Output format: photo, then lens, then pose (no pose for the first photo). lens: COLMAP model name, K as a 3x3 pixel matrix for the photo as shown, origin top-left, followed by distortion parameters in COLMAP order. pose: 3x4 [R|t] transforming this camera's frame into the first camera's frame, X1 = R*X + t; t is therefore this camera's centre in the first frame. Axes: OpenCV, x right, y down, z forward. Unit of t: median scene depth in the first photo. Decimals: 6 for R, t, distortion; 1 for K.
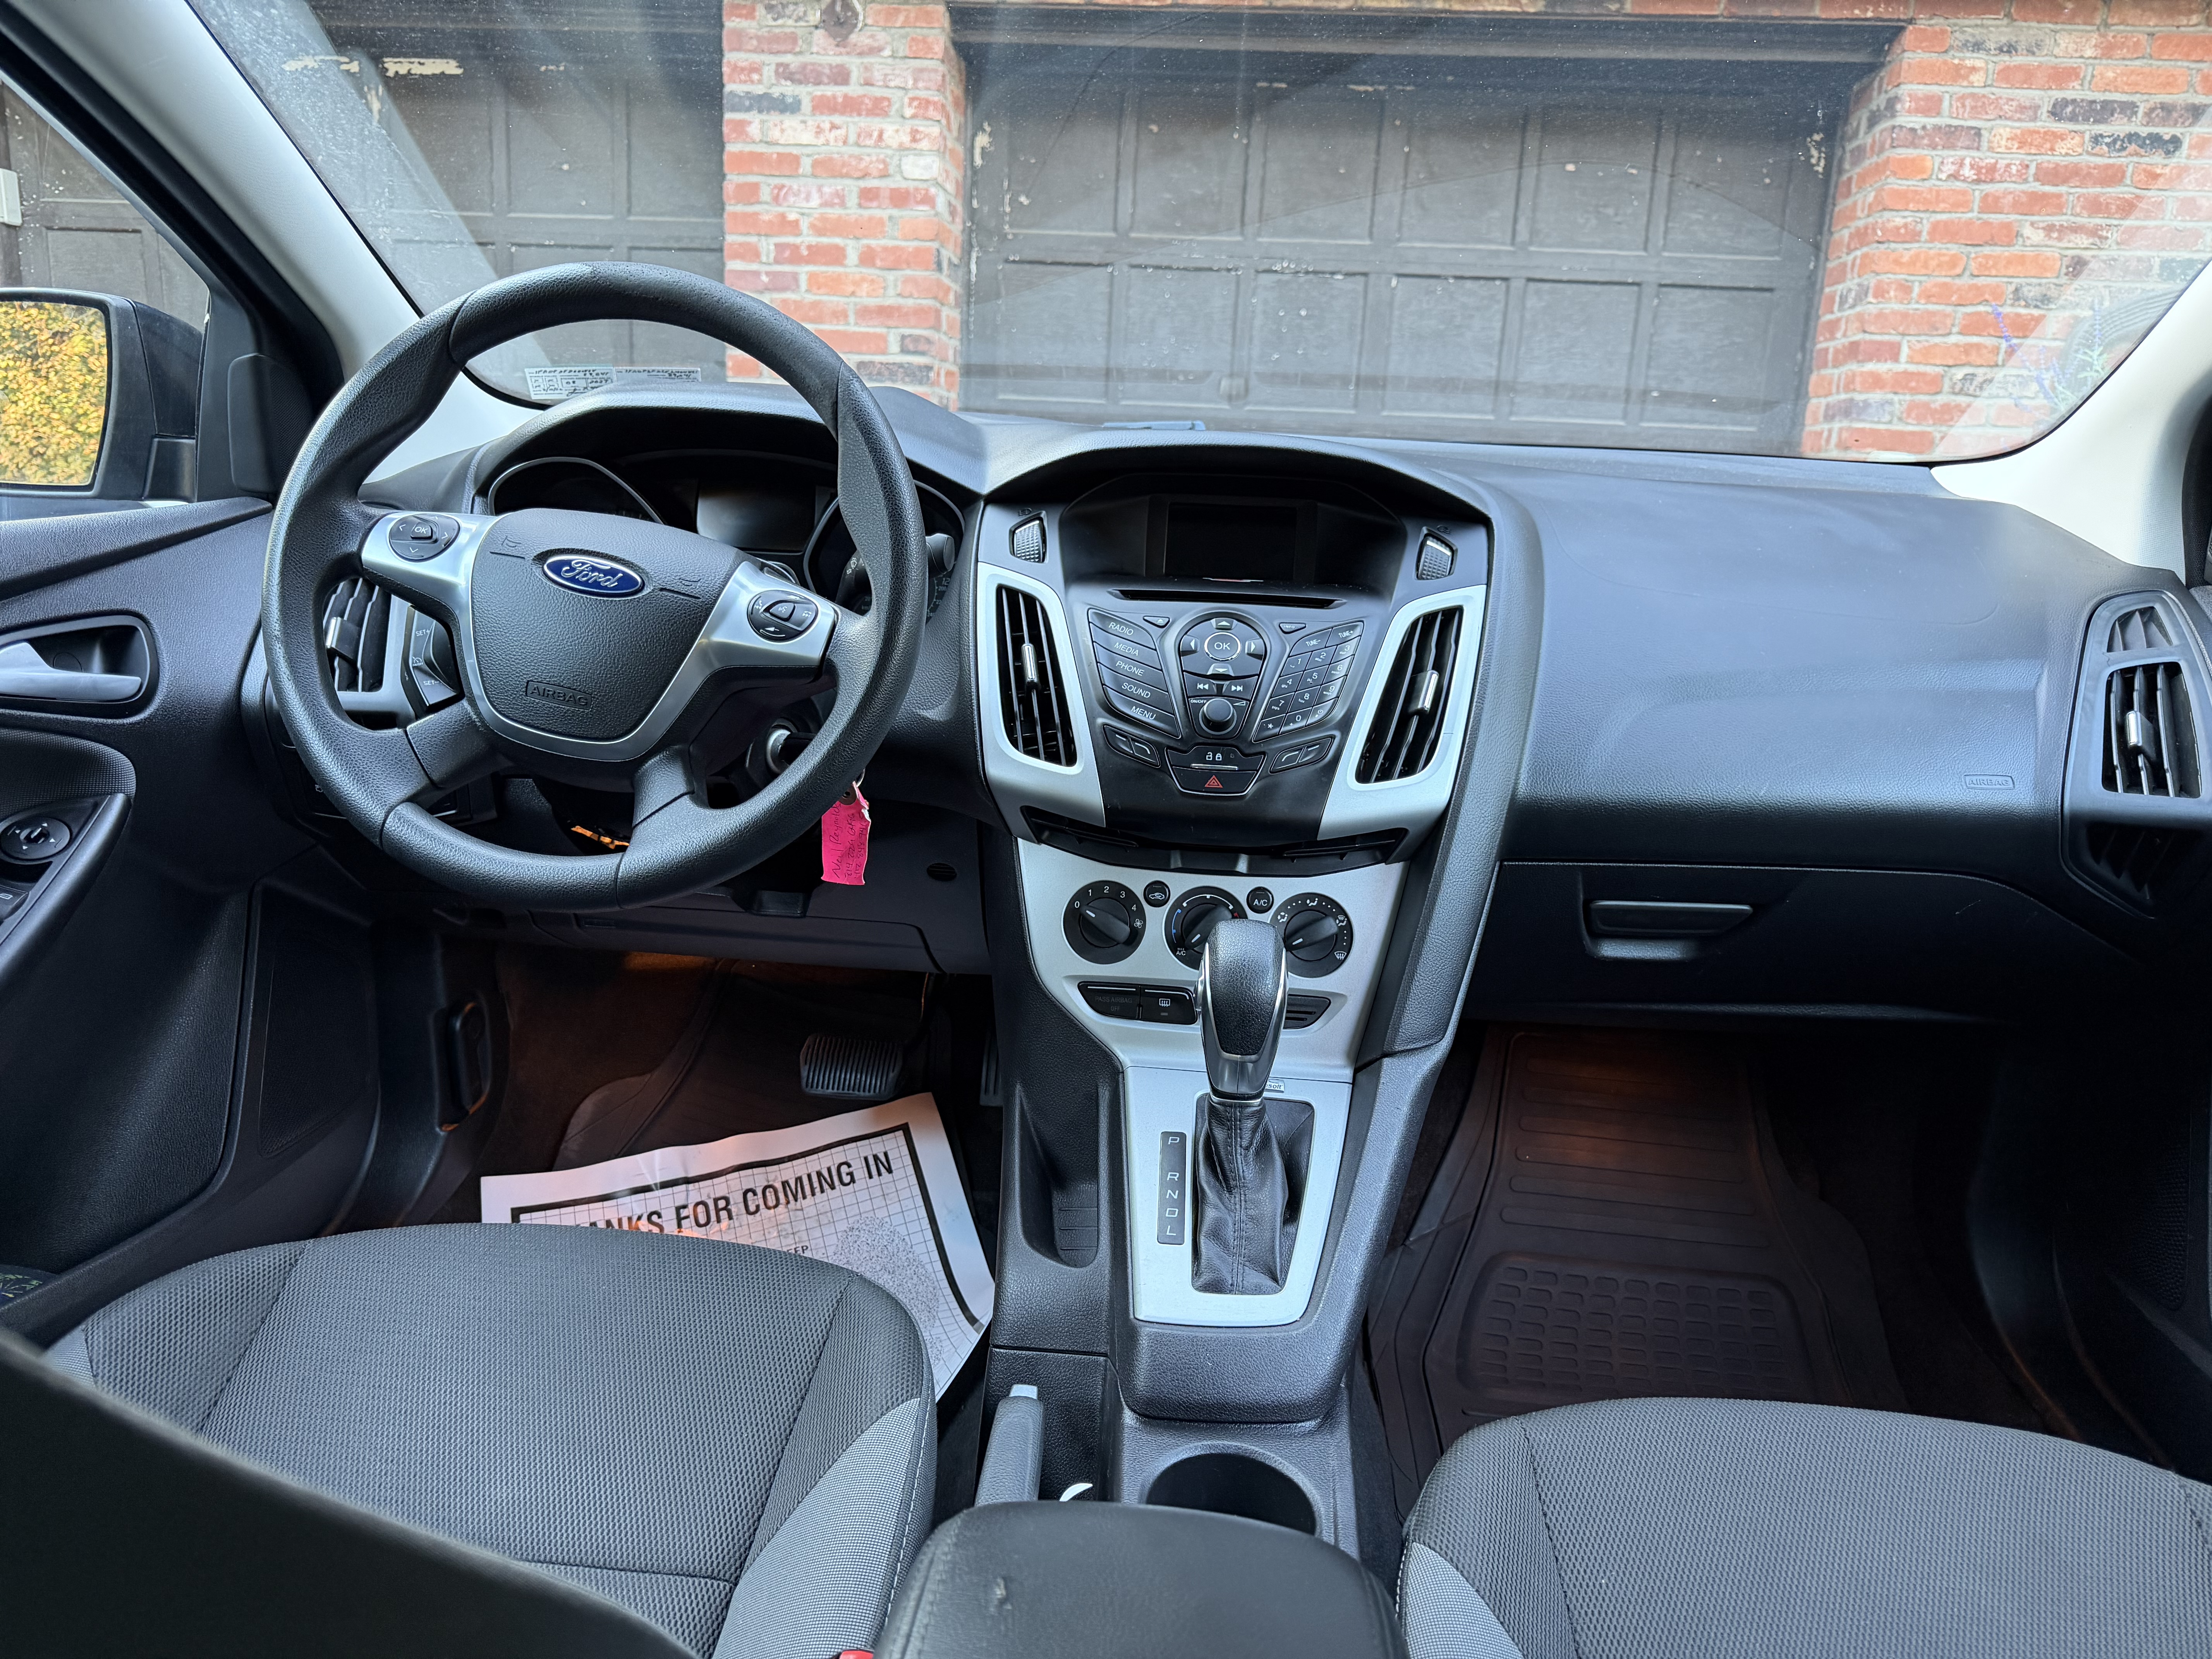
lens RADIAL K [[1553.0, 0, 1038.8], [0, 1553.0, 831.4], [0, 0, 1]] dist [-0.003824, -0.010417]
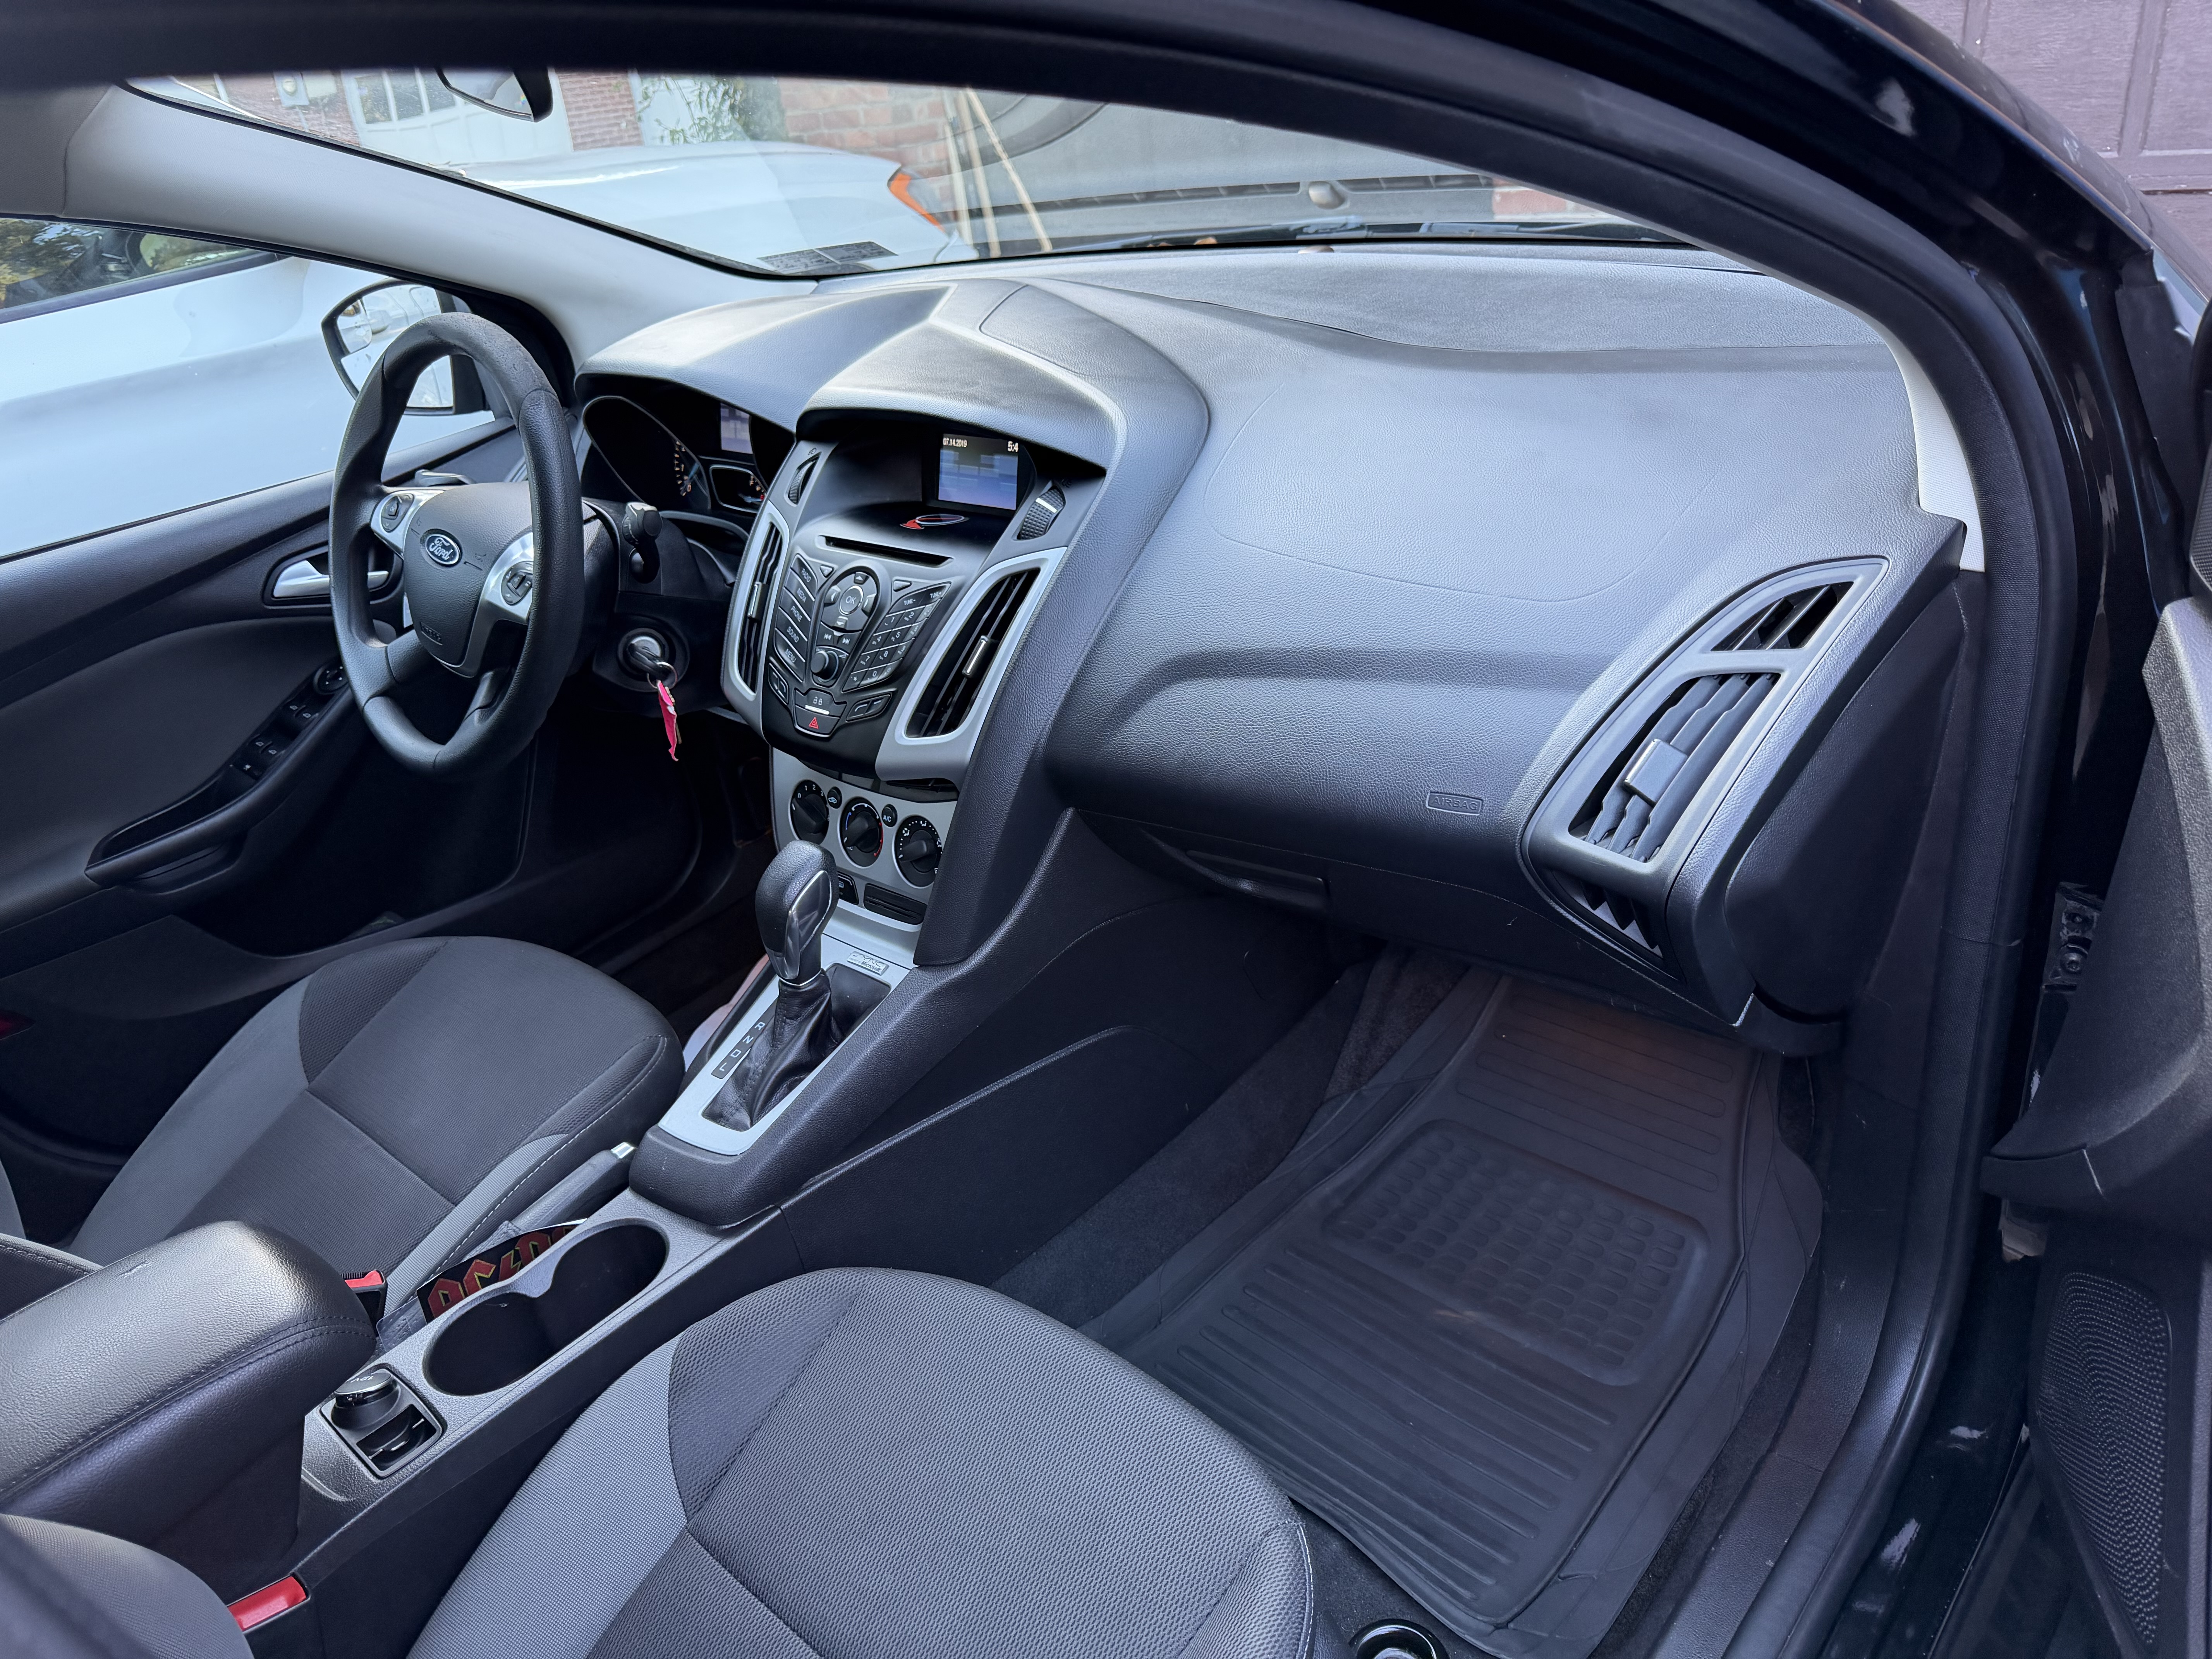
lens RADIAL K [[1546.5, 0, 1106.0], [0, 1546.5, 829.5], [0, 0, 1]] dist [-0.002445, 0.006588]
pose [[0.805951, 0.142875, -0.574482, 0.240781], [0.014971, 0.965209, 0.261052, -0.063358], [0.591793, -0.218996, 0.775772, 0.044062]]
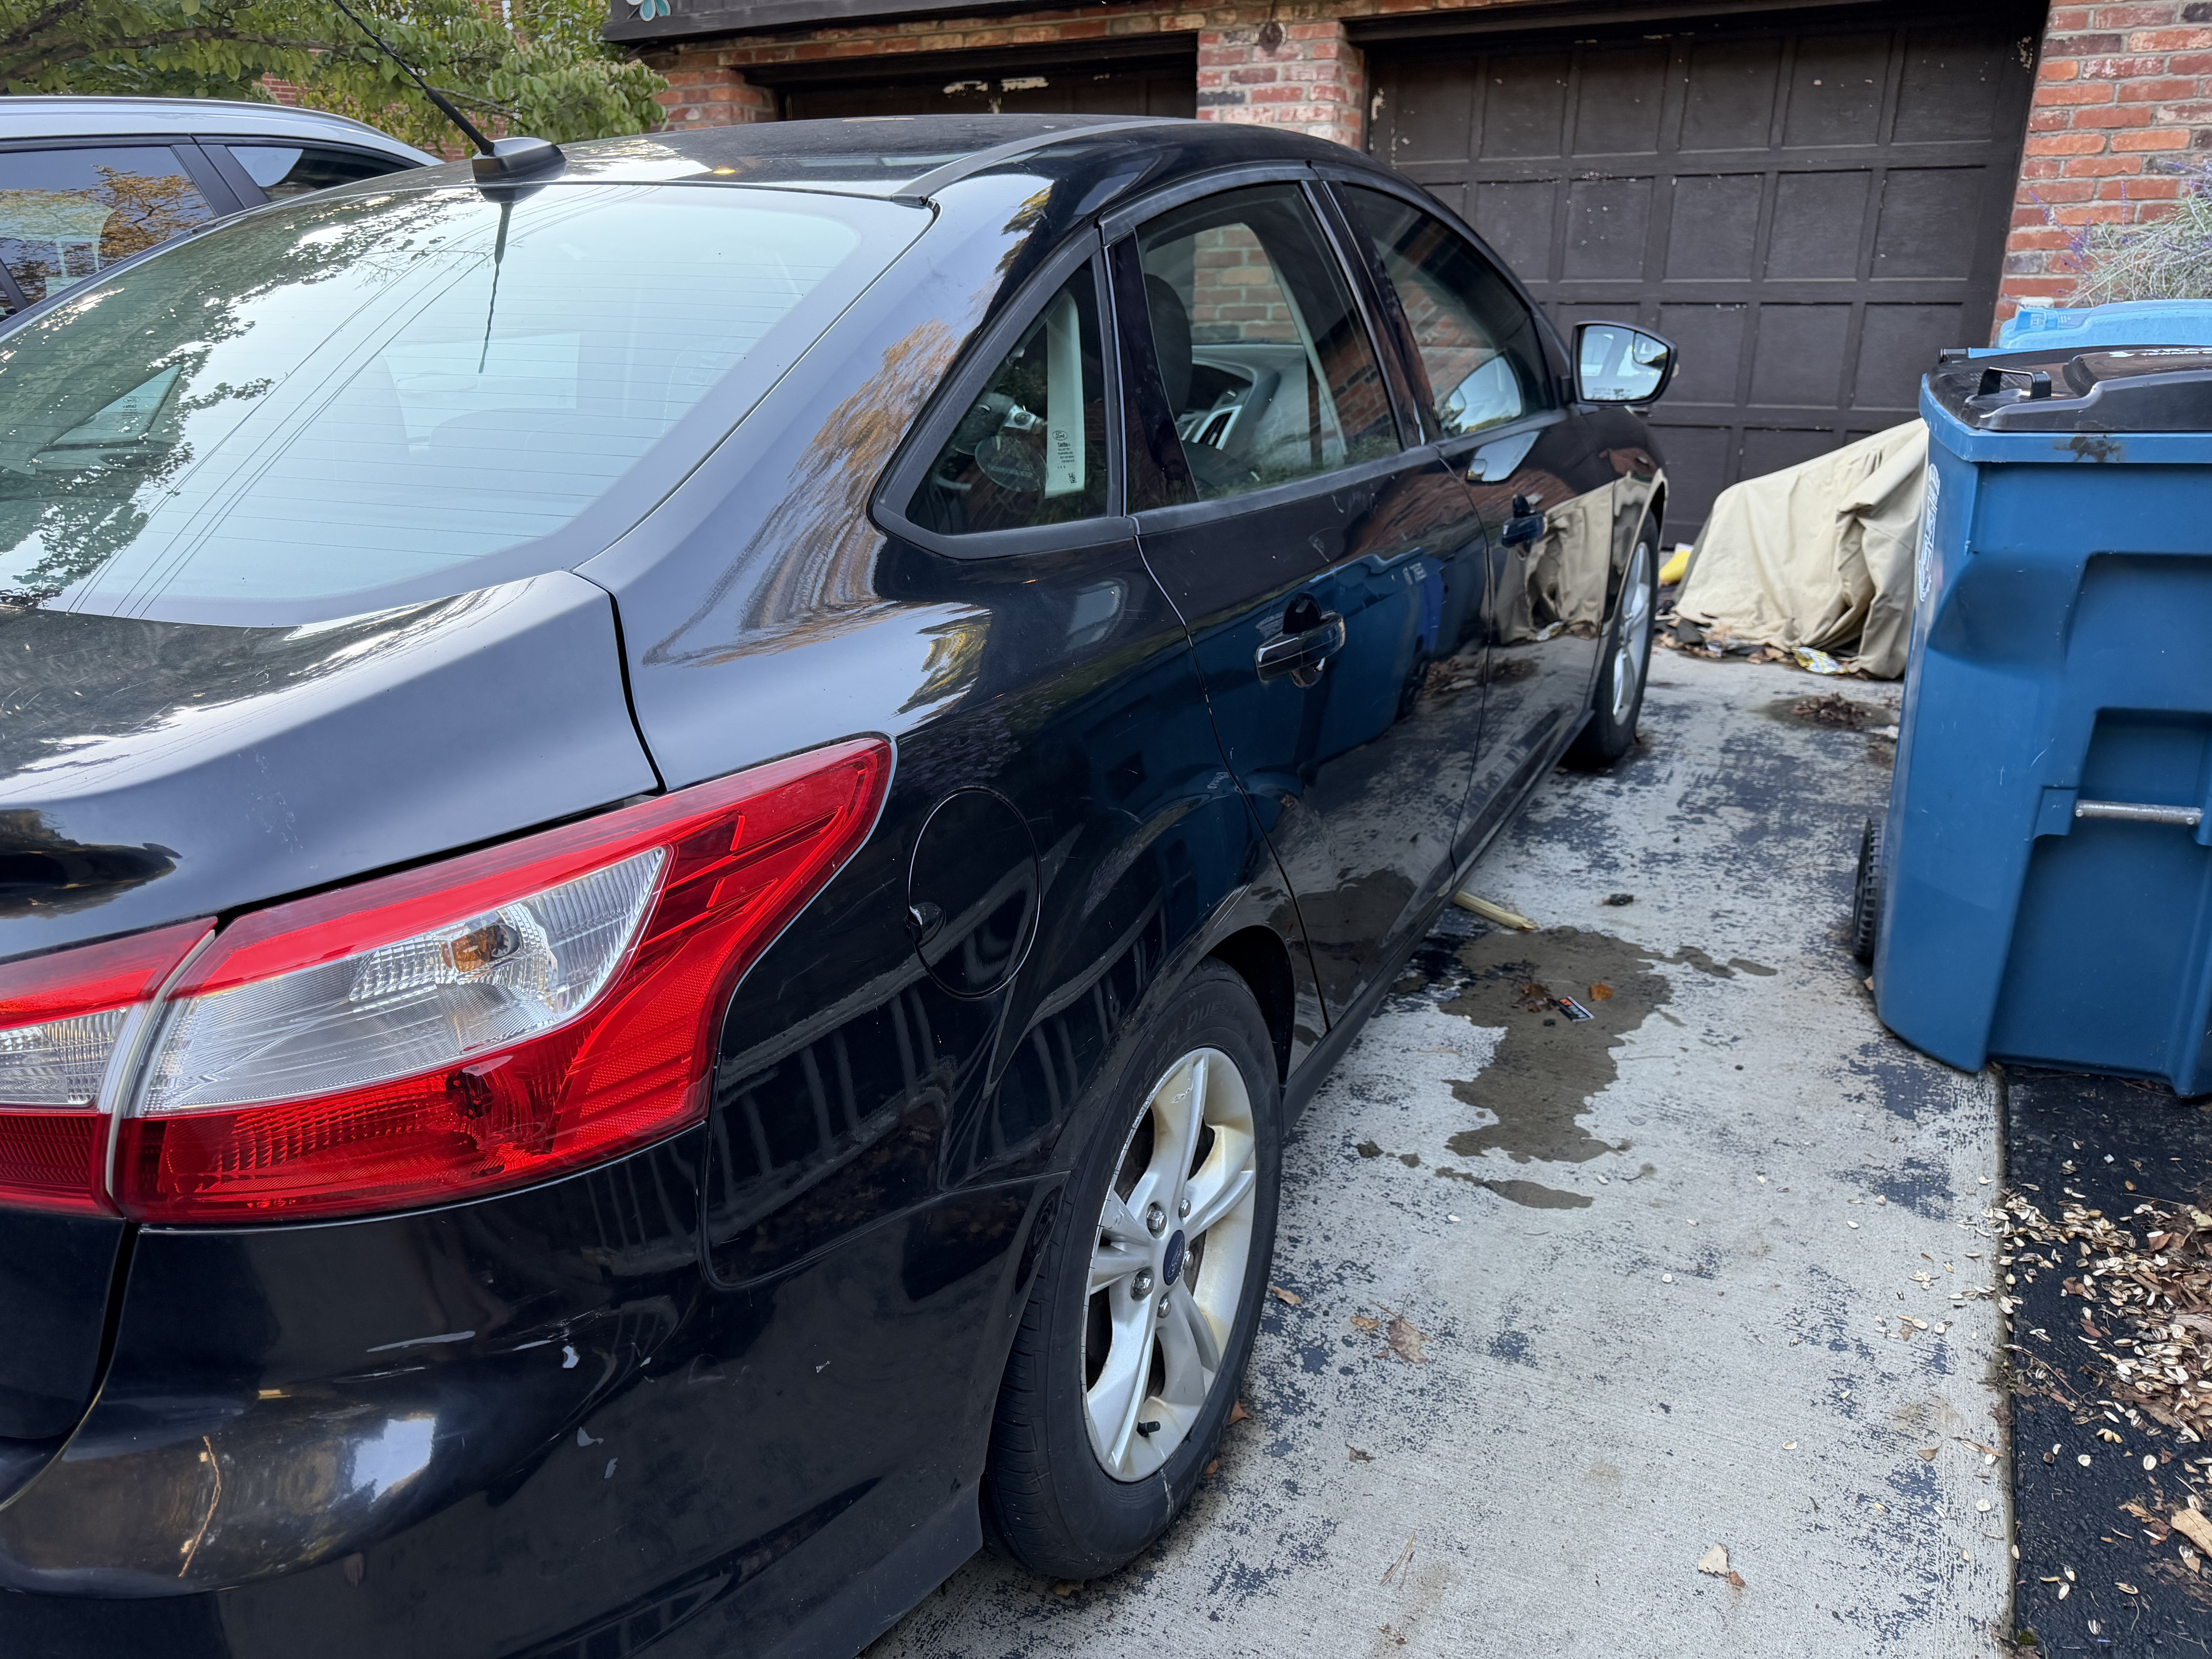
lens RADIAL K [[1546.5, 0, 1106.0], [0, 1546.5, 829.5], [0, 0, 1]] dist [-0.002445, 0.006588]
pose [[0.935060, 0.071983, -0.347104, 0.305619], [-0.037915, 0.993858, 0.103968, 0.098855], [0.352456, -0.084056, 0.932046, -0.543327]]
